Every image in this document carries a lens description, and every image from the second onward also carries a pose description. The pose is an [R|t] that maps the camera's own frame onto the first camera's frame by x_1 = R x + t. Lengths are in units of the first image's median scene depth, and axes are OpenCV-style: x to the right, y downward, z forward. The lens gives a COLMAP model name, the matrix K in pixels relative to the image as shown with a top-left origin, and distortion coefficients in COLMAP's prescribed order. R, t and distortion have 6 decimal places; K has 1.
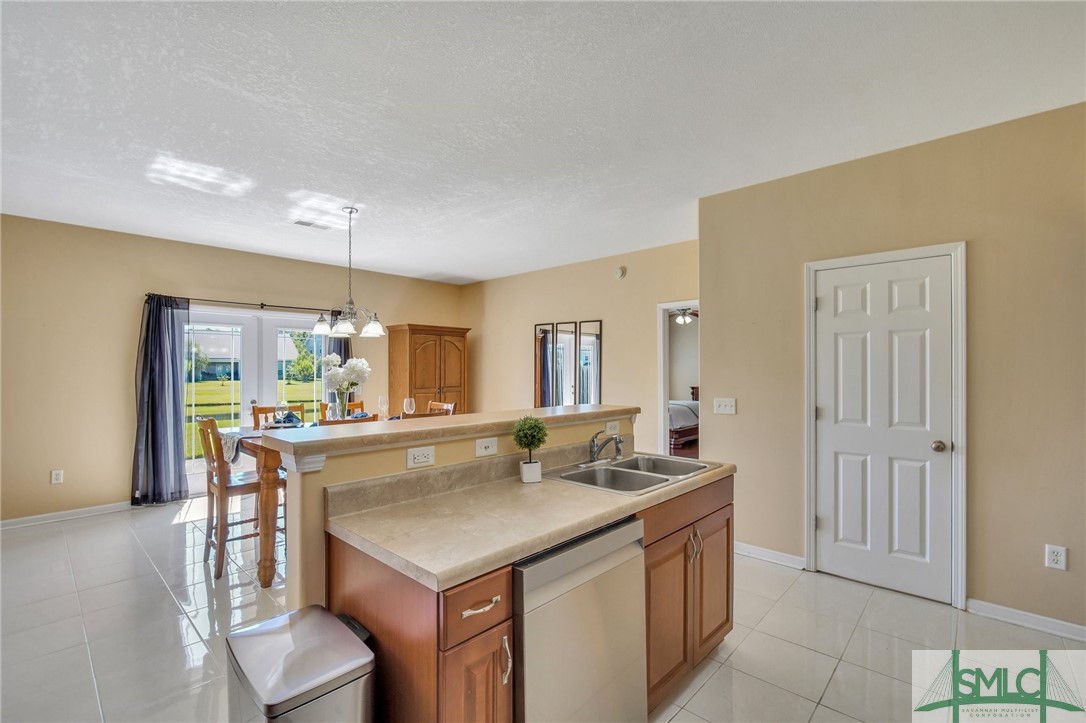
lens RADIAL K [[479.5, 0, 547.1], [0, 479.5, 361.5], [0, 0, 1]] dist [-0.012545, -0.000005]
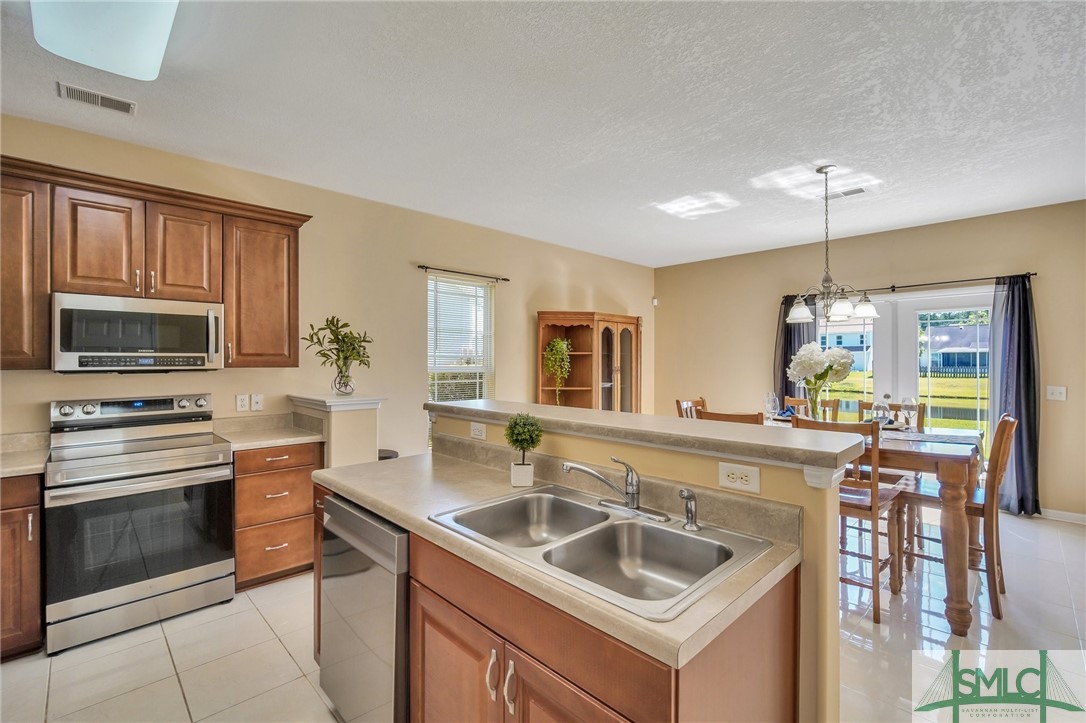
lens RADIAL K [[479.5, 0, 554.4], [0, 479.5, 365.0], [0, 0, 1]] dist [-0.012545, -0.000005]
pose [[-0.044230, 0.011028, -0.998960, 0.515016], [0.020469, 0.999739, 0.010131, 0.007518], [0.998812, -0.019999, -0.044445, 0.647995]]
